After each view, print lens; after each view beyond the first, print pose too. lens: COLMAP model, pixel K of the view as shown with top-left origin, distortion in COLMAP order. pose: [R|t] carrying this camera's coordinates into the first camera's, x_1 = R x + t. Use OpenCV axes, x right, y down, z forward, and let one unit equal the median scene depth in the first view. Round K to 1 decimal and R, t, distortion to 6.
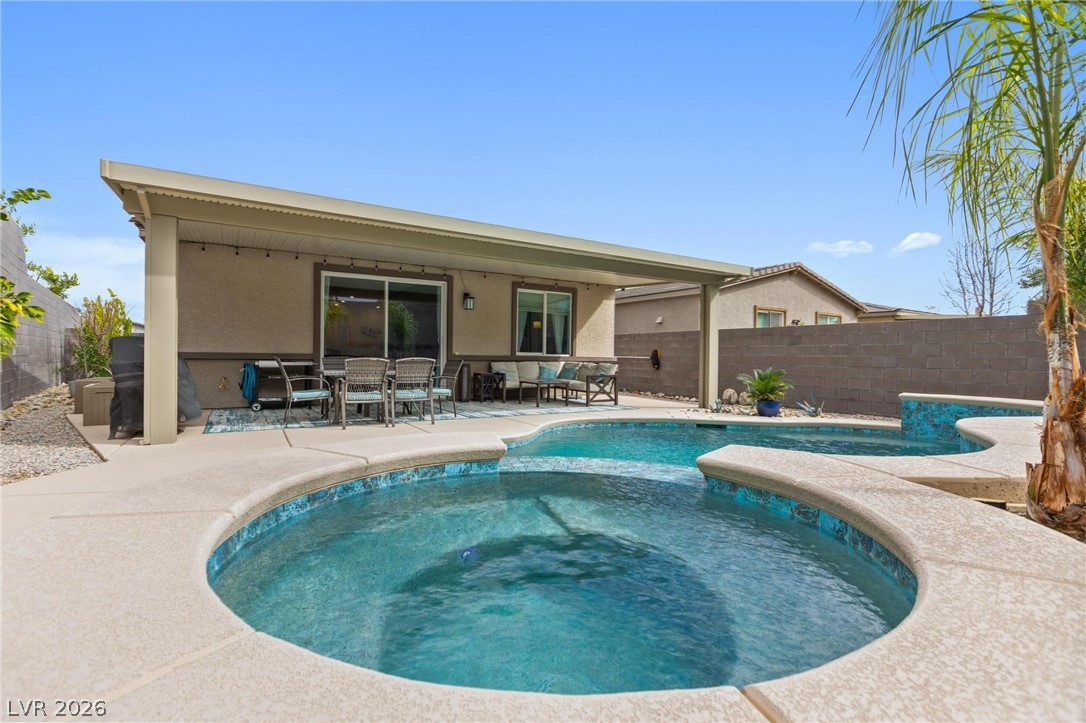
lens RADIAL K [[495.1, 0, 542.2], [0, 495.1, 359.6], [0, 0, 1]] dist [-0.003829, -0.001219]
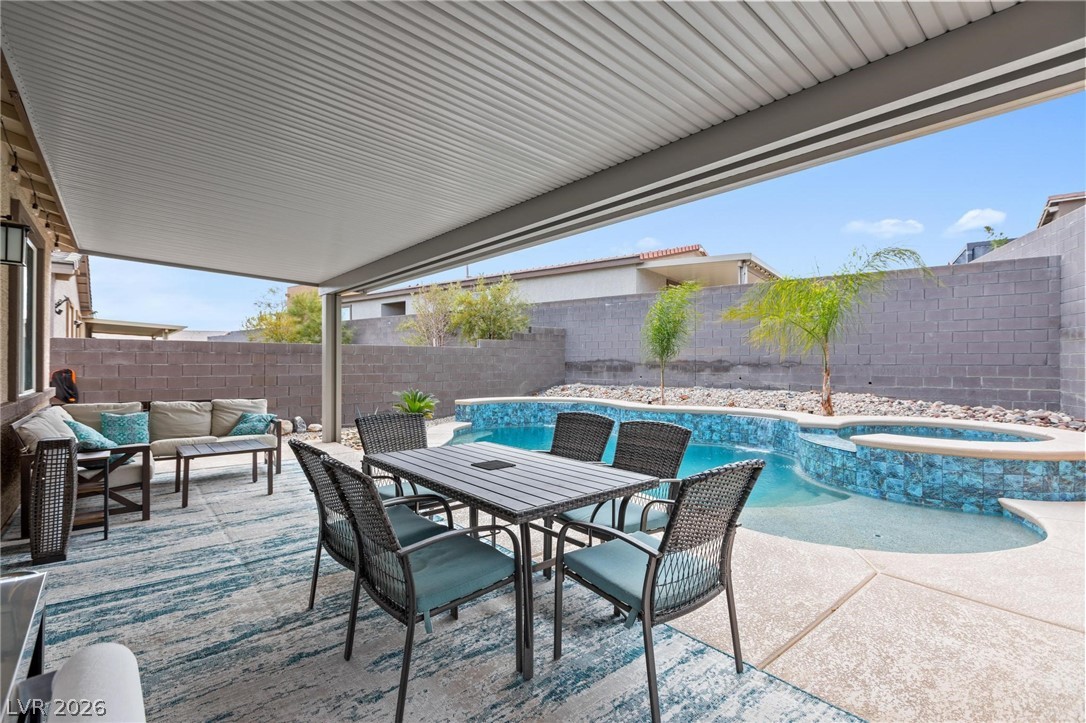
lens RADIAL K [[495.1, 0, 547.7], [0, 495.1, 359.1], [0, 0, 1]] dist [-0.003829, -0.001219]
pose [[-0.155947, -0.006060, 0.987747, -0.605388], [0.004395, 0.999967, 0.006828, -0.050404], [-0.987756, 0.005406, -0.155915, 0.855700]]
